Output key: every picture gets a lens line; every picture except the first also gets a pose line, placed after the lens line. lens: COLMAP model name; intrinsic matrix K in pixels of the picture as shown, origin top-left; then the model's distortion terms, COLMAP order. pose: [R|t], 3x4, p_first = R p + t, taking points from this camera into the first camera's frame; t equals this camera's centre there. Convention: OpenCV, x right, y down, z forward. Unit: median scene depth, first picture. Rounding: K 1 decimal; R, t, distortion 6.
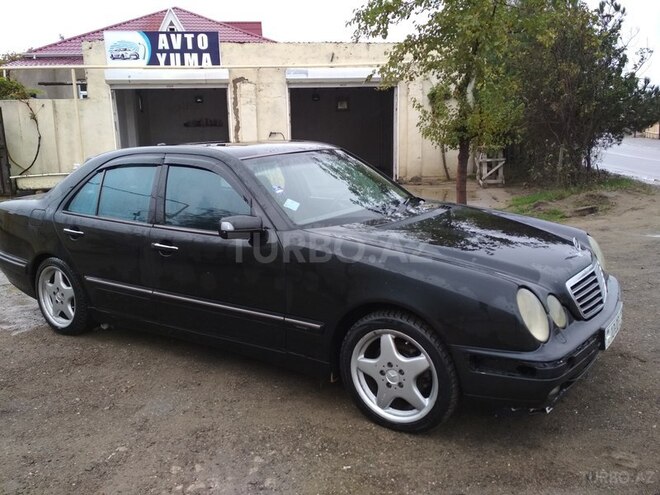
lens RADIAL K [[595.1, 0, 330.0], [0, 595.1, 247.5], [0, 0, 1]] dist [0.118780, -0.235409]
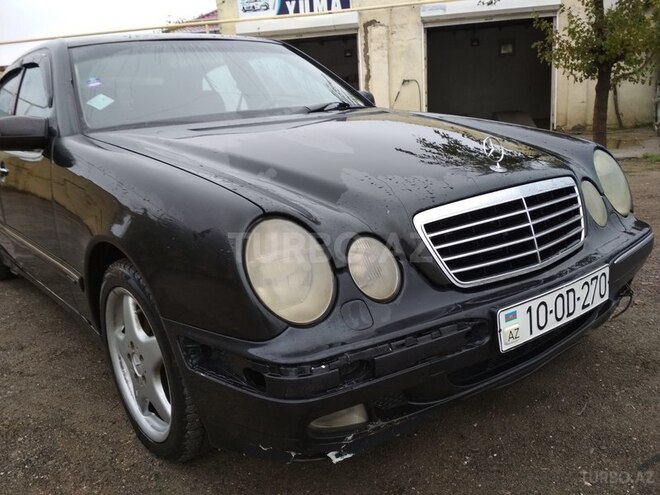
lens RADIAL K [[595.1, 0, 330.0], [0, 595.1, 247.5], [0, 0, 1]] dist [0.118780, -0.235409]
pose [[0.947842, 0.039681, -0.316262, 0.095558], [-0.022735, 0.998110, 0.057094, 0.011319], [0.317930, -0.046926, 0.946952, 0.096671]]
